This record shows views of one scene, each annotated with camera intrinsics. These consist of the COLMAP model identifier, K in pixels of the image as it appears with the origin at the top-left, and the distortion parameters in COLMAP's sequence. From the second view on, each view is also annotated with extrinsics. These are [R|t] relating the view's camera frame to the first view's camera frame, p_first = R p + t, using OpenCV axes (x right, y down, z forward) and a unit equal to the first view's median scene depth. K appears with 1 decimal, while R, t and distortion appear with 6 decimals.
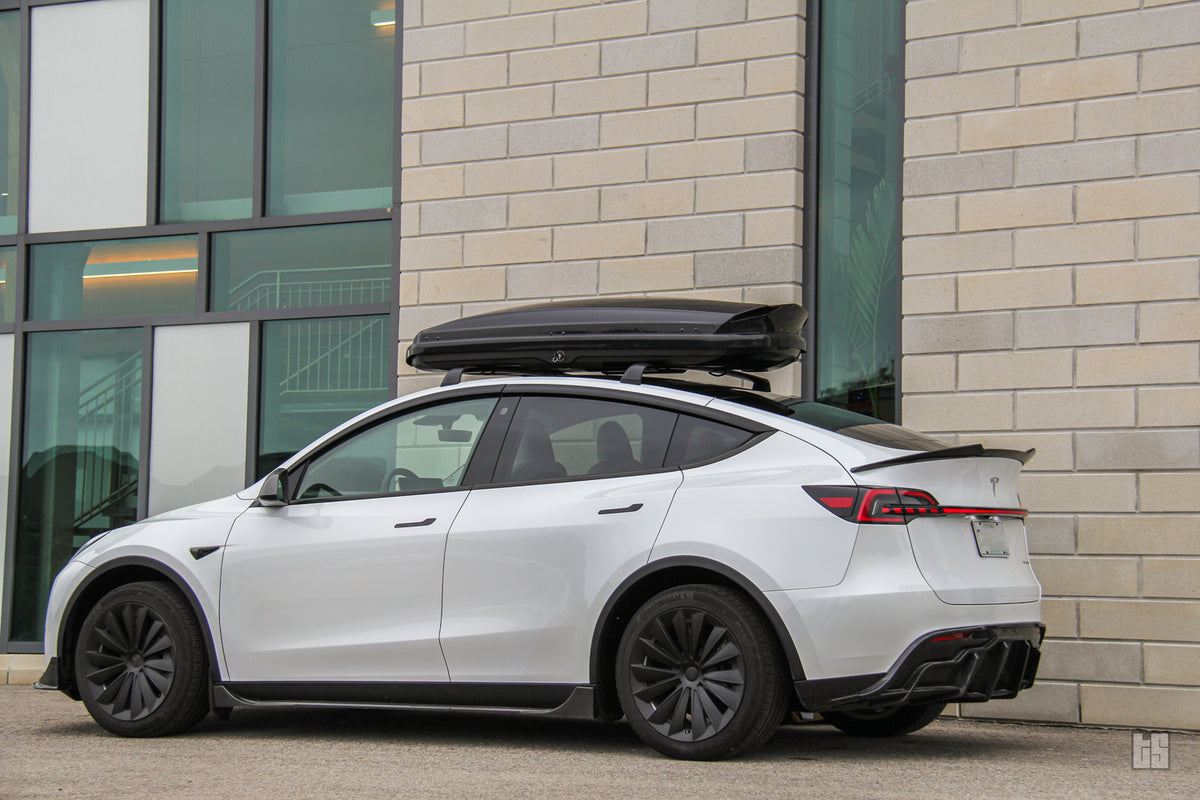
lens RADIAL K [[2487.8, 0, 597.8], [0, 2487.8, 400.2], [0, 0, 1]] dist [0.435388, 0.000000]
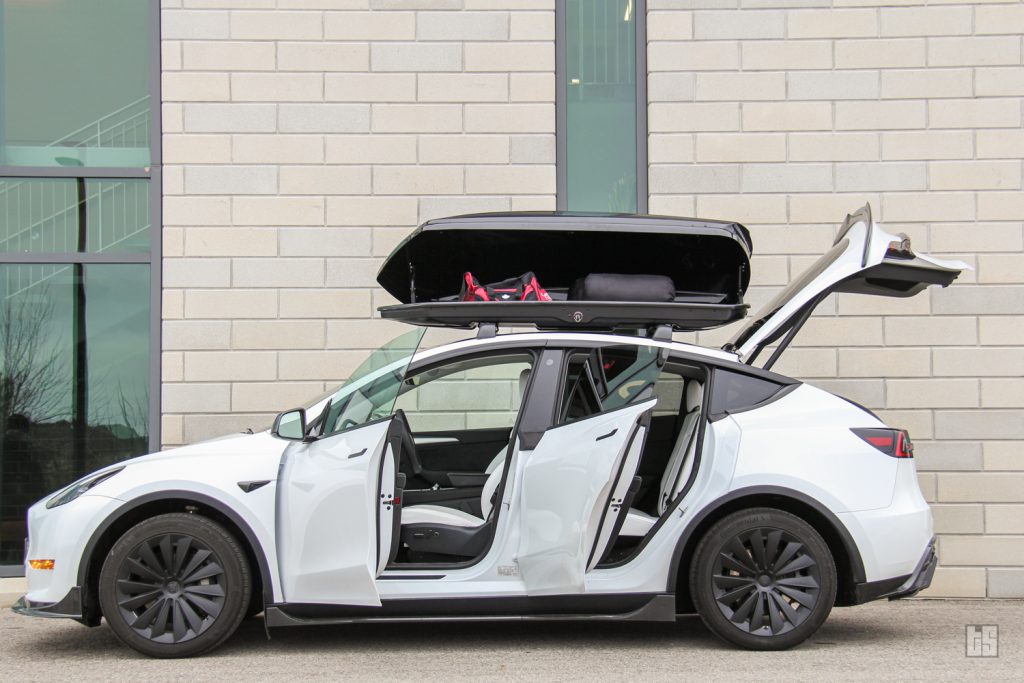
lens RADIAL K [[1885.5, 0, 543.9], [0, 1885.5, 362.7], [0, 0, 1]] dist [0.199913, 0.000000]
pose [[0.846162, 0.014244, 0.532736, -0.470016], [-0.023526, 0.999667, 0.010638, -0.004420], [-0.532407, -0.021535, 0.846215, 0.231800]]
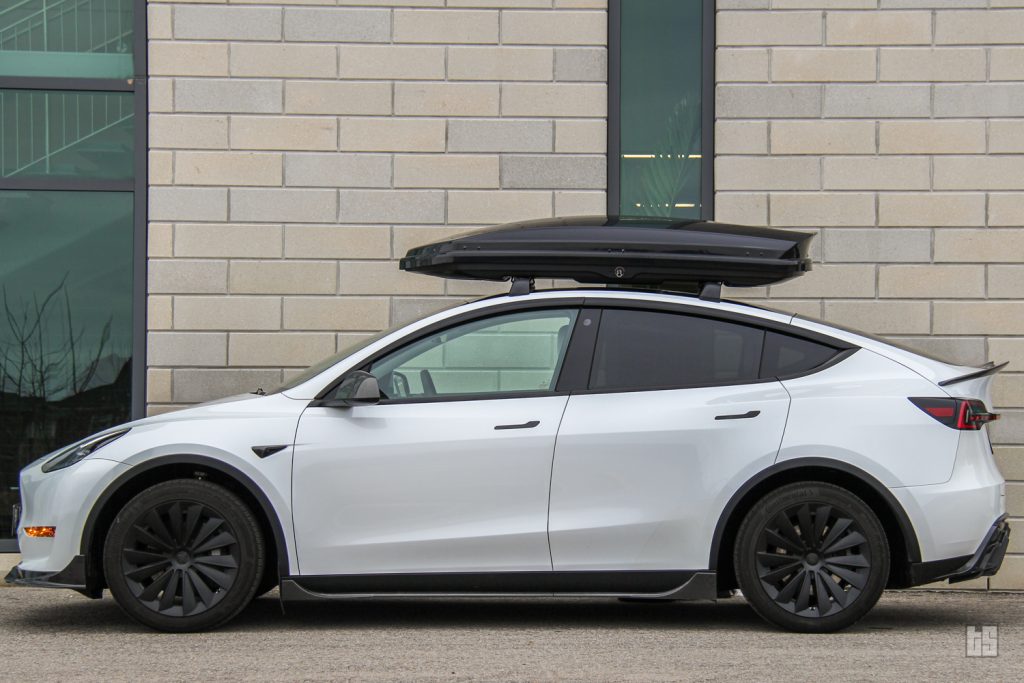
lens RADIAL K [[3038.2, 0, 596.4], [0, 3038.2, 349.3], [0, 0, 1]] dist [0.565265, 0.000000]
pose [[0.853639, 0.009846, 0.520773, -0.665561], [-0.035607, 0.998586, 0.039486, -0.033388], [-0.519647, -0.052250, 0.852782, -0.122260]]
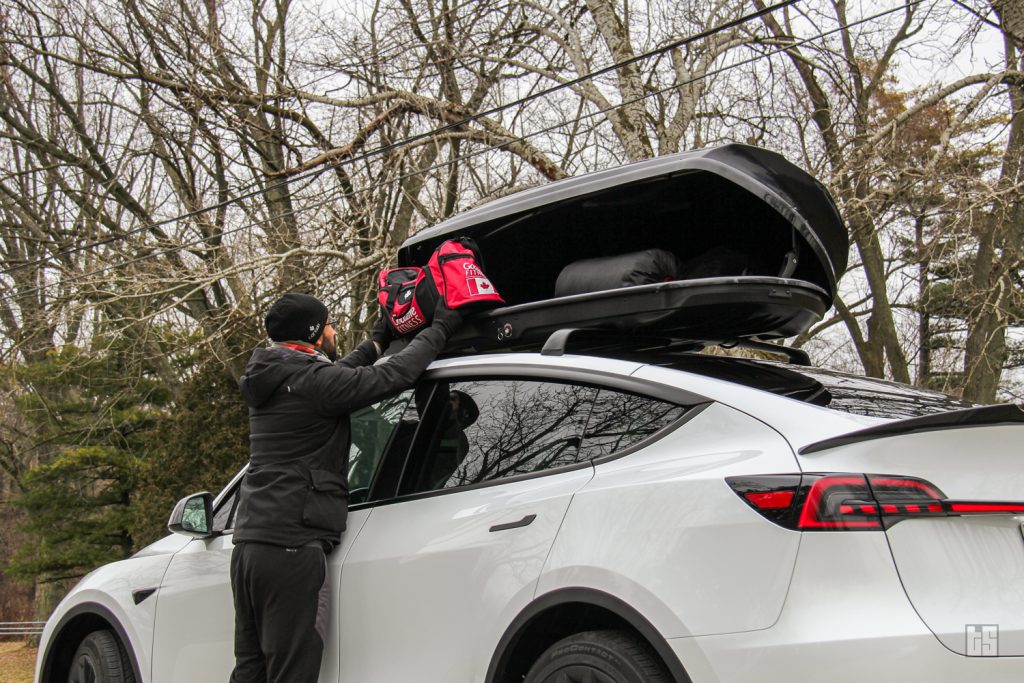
lens RADIAL K [[1773.0, 0, 507.3], [0, 1773.0, 334.2], [0, 0, 1]] dist [0.215864, 0.000000]
pose [[0.946004, -0.070193, -0.316464, 0.152502], [0.045249, 0.995310, -0.085500, 0.028837], [0.320981, 0.066563, 0.944744, 0.443187]]
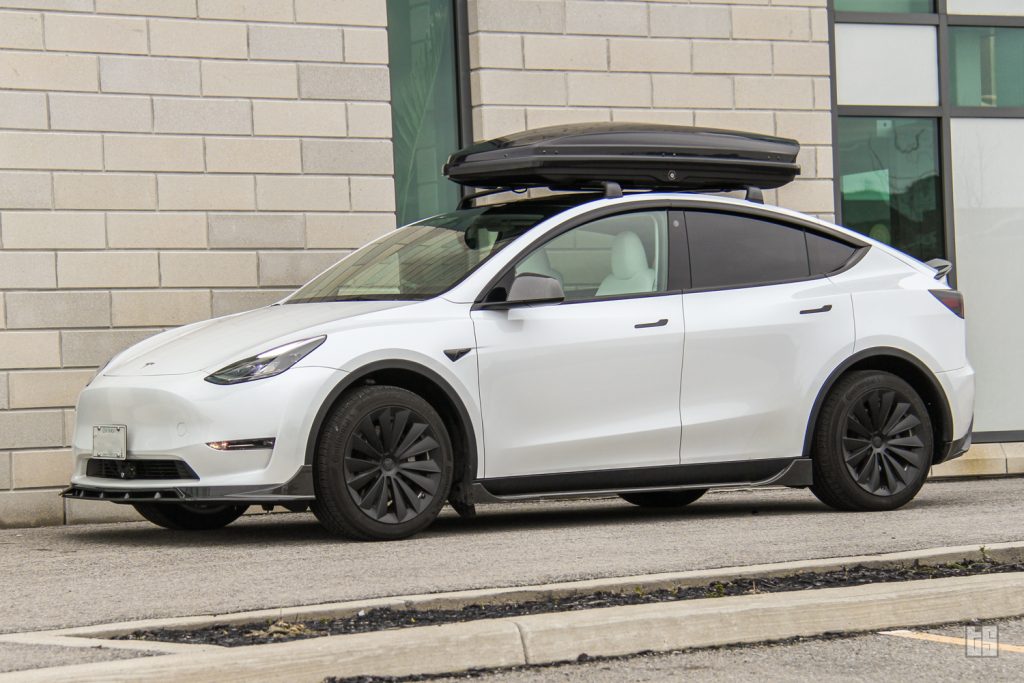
lens RADIAL K [[3656.3, 0, 503.2], [0, 3656.3, 348.1], [0, 0, 1]] dist [0.917494, 0.000000]
pose [[0.394874, -0.006346, 0.918713, -1.449226], [-0.023799, 0.999570, 0.017134, 0.031042], [-0.918427, -0.028630, 0.394553, 0.386906]]
